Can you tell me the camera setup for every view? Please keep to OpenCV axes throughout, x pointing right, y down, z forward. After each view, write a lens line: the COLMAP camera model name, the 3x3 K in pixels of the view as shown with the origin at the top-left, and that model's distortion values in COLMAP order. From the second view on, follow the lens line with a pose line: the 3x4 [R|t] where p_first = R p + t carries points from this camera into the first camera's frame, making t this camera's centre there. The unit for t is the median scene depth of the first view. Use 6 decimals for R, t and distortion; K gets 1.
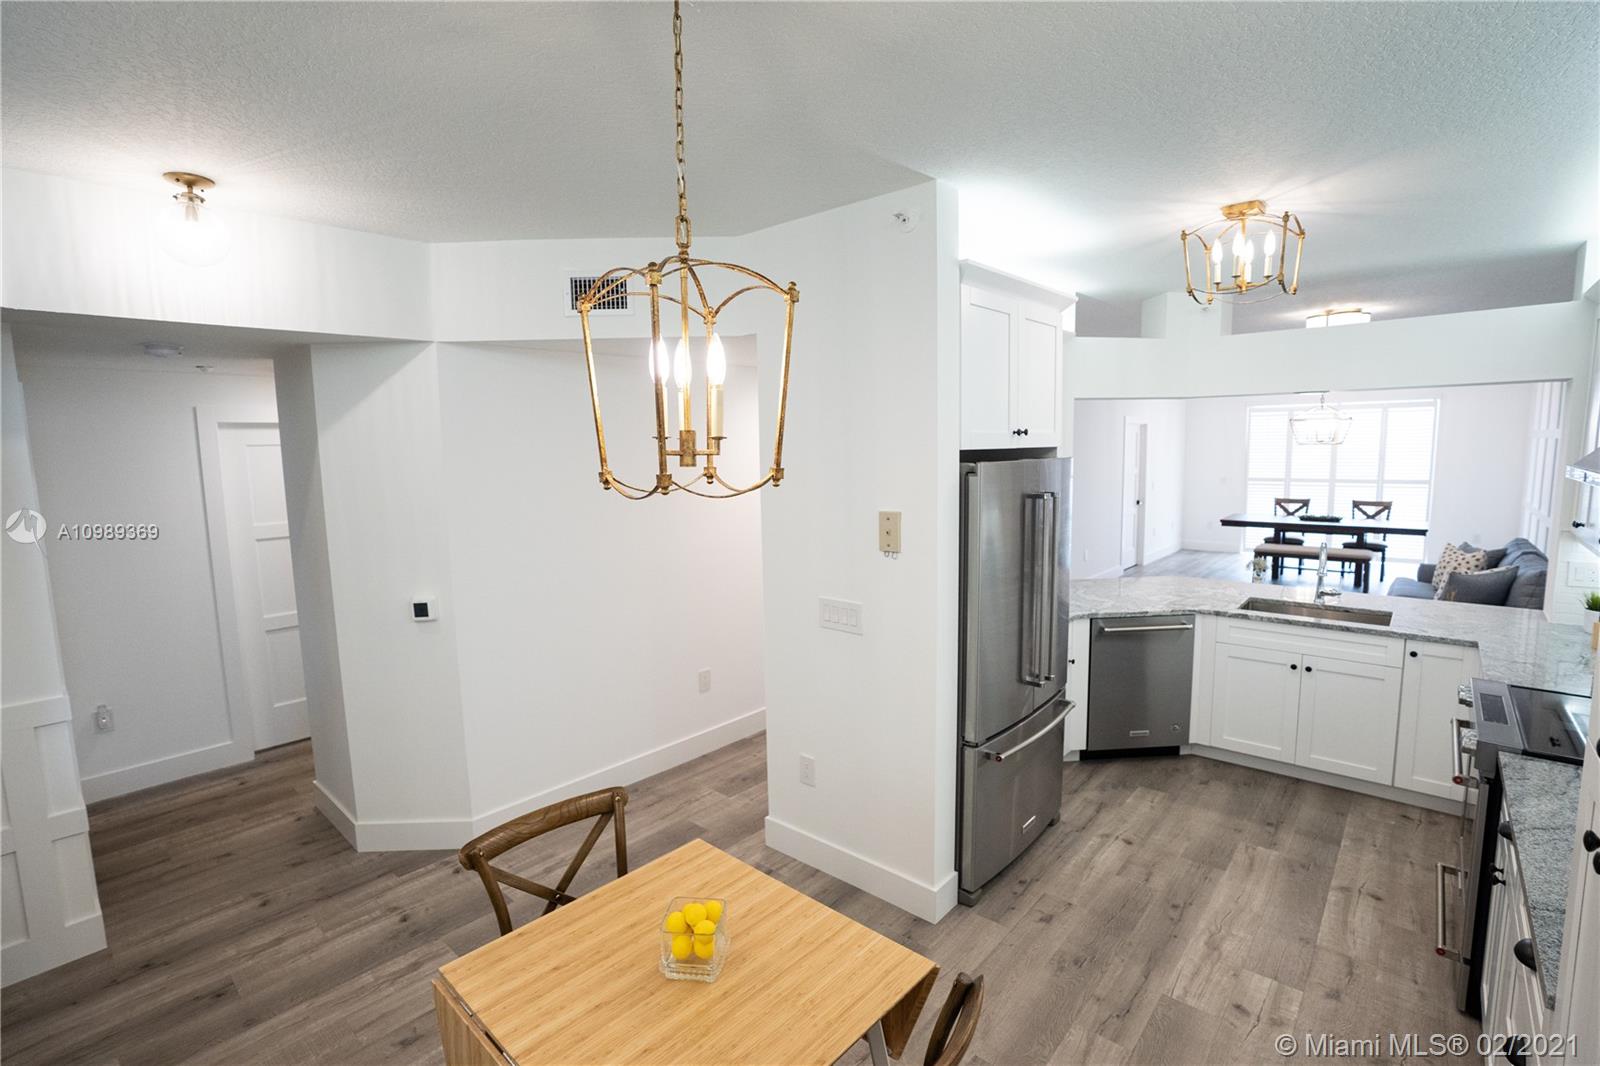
lens RADIAL K [[728.0, 0, 861.4], [0, 728.0, 501.7], [0, 0, 1]] dist [-0.057255, 0.019260]
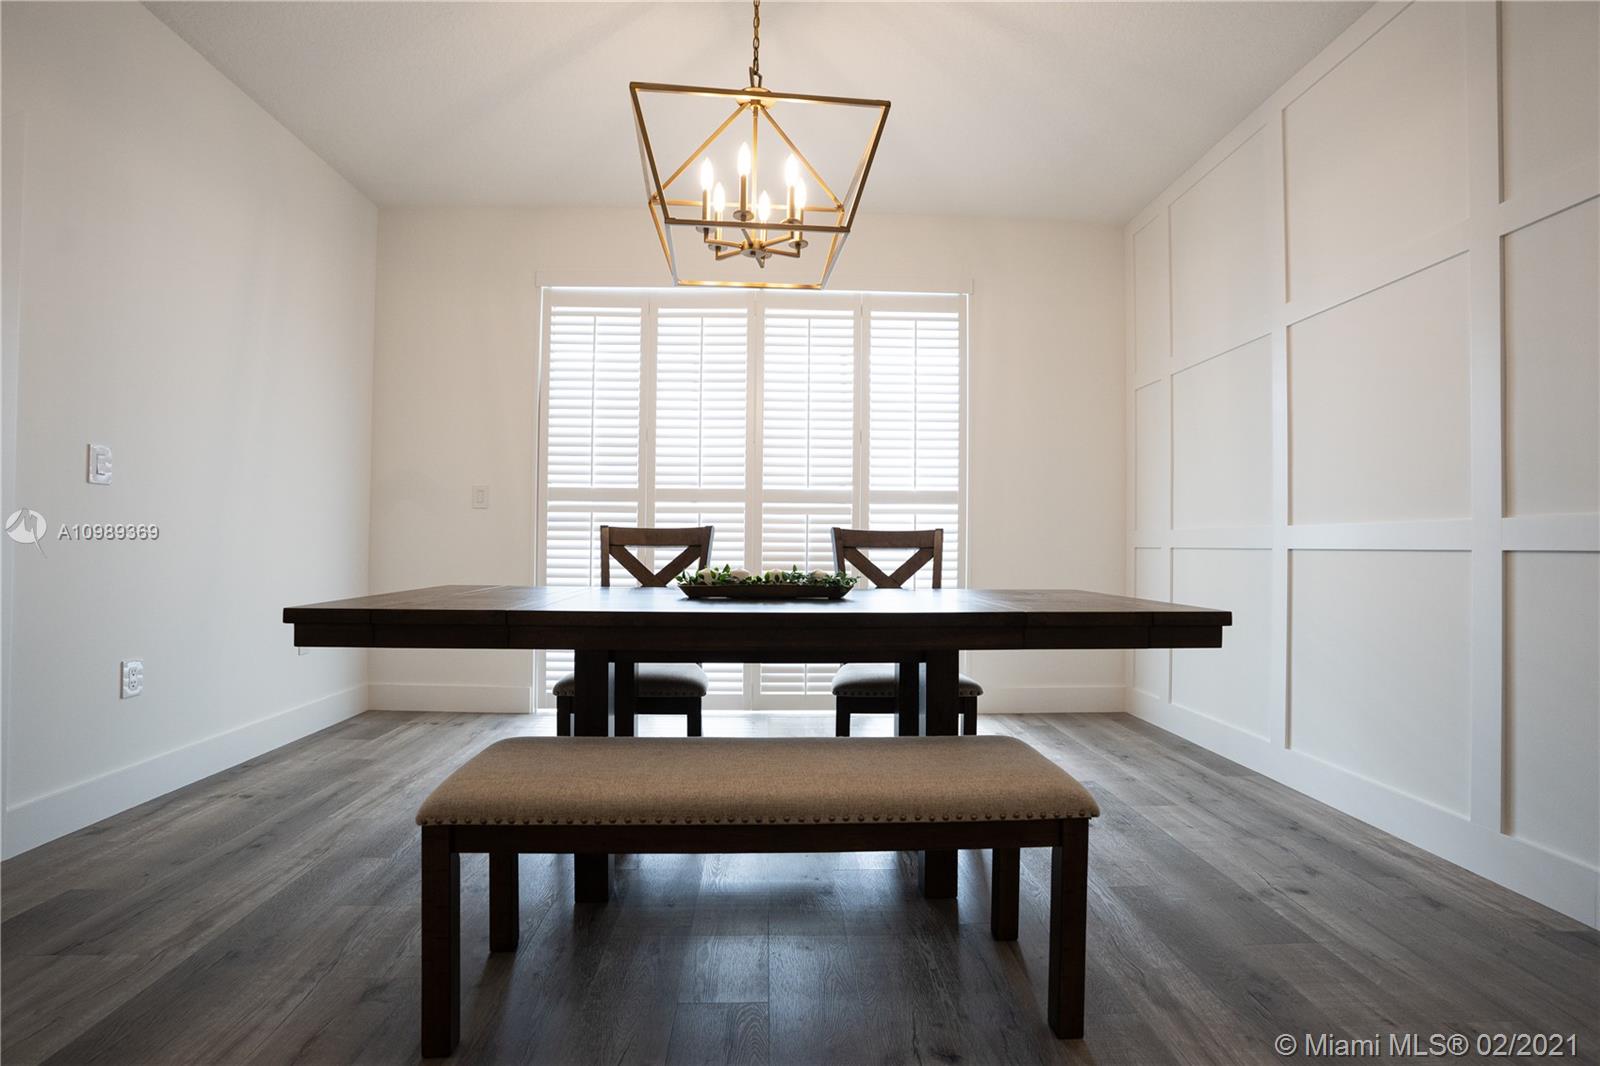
lens RADIAL K [[736.6, 0, 801.9], [0, 736.6, 530.8], [0, 0, 1]] dist [-0.073202, 0.028315]
pose [[0.743306, 0.028705, 0.668335, 0.486379], [0.037330, 0.995742, -0.084284, 0.025541], [-0.667909, 0.087598, 0.739070, 0.806206]]
